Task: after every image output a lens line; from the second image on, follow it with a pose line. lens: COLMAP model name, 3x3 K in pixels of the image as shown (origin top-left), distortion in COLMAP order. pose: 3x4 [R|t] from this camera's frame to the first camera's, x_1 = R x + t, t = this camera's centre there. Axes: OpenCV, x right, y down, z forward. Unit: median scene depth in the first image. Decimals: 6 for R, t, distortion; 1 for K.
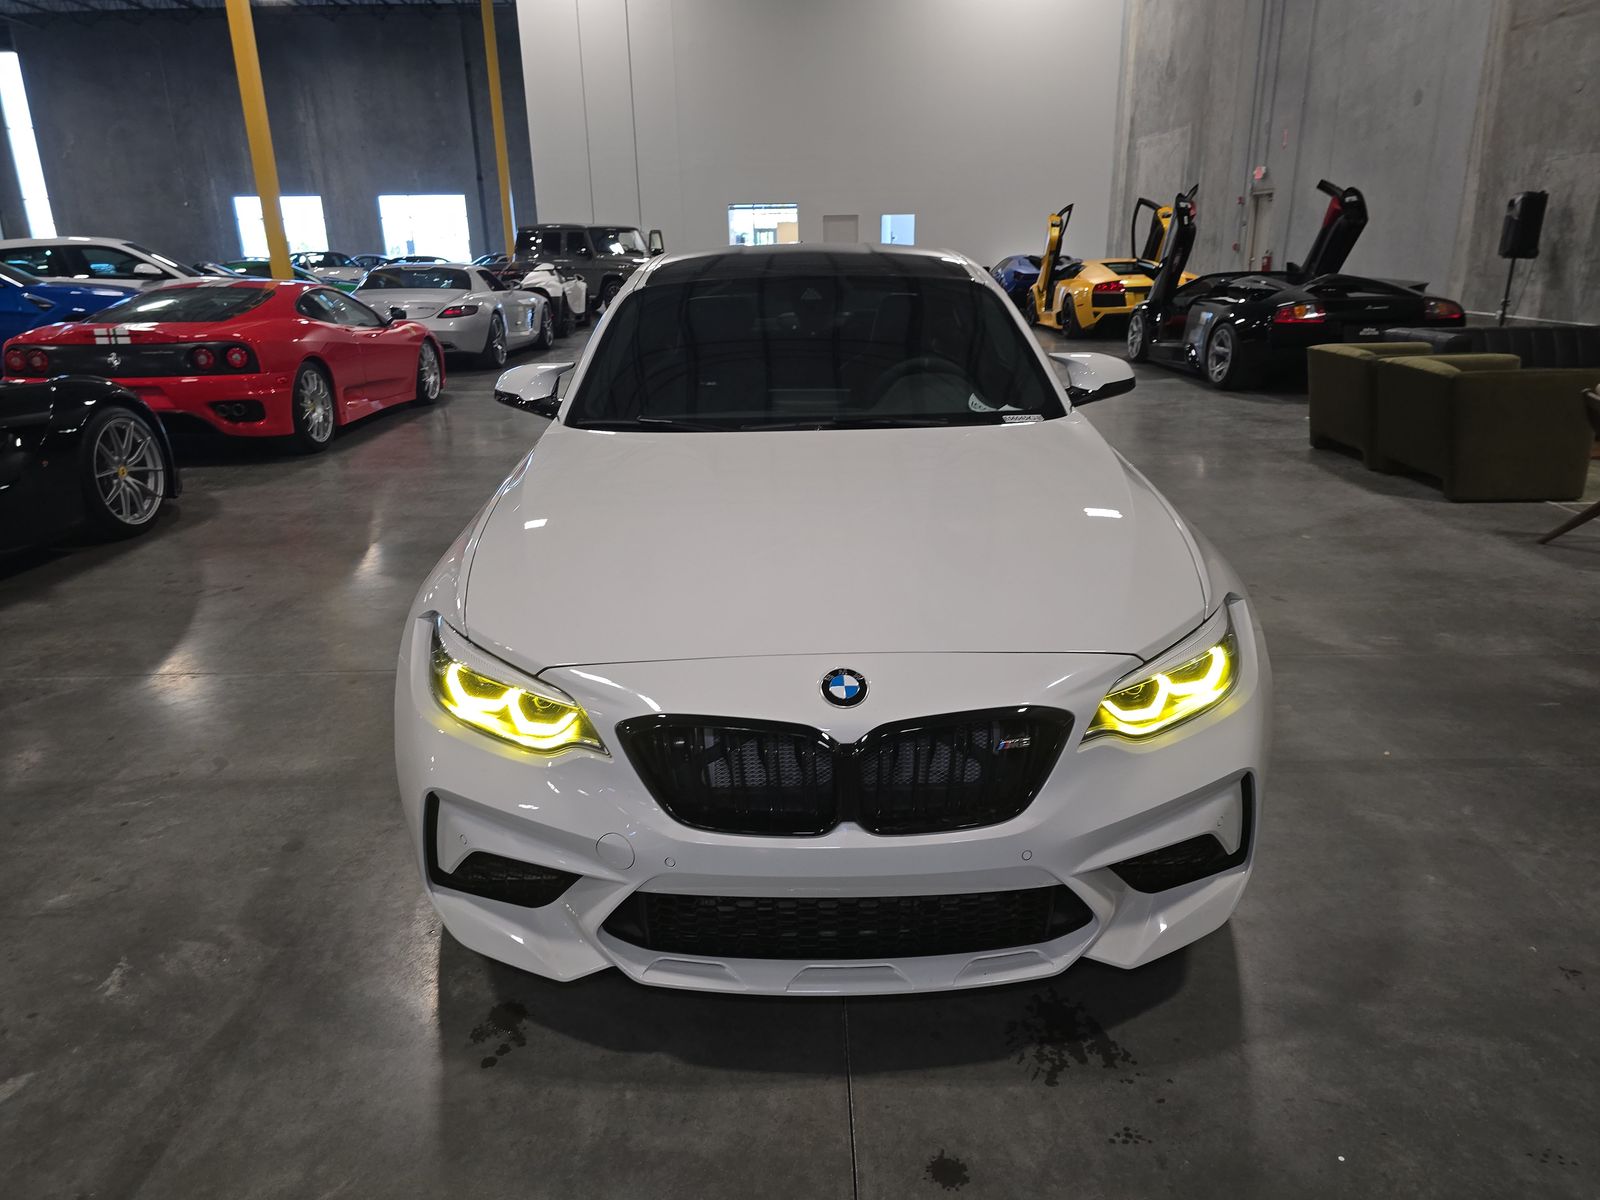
lens RADIAL K [[1059.1, 0, 800.6], [0, 1059.1, 596.5], [0, 0, 1]] dist [0.042189, -0.036076]
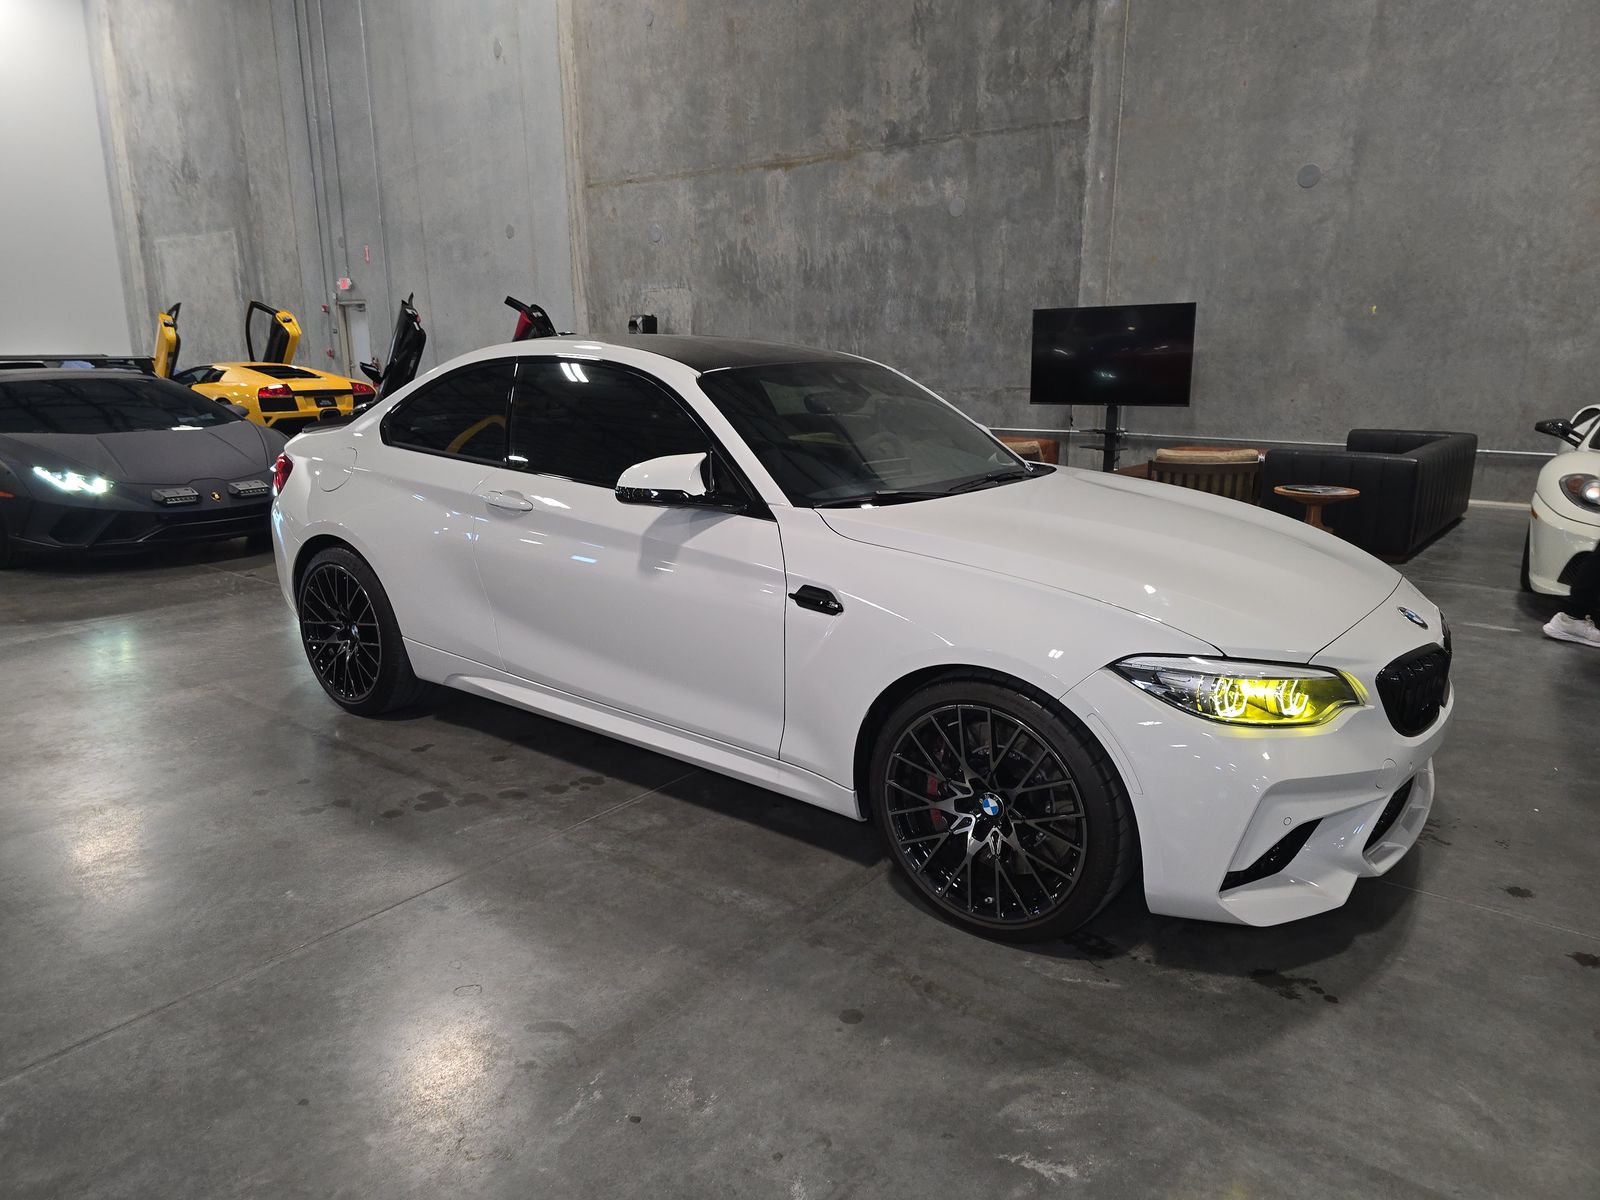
lens RADIAL K [[1059.1, 0, 800.3], [0, 1059.1, 606.4], [0, 0, 1]] dist [0.042189, -0.036076]
pose [[0.629704, -0.165845, 0.758926, -0.156224], [0.231310, 0.972661, 0.020627, -0.015130], [-0.741599, 0.162558, 0.650850, 0.062898]]
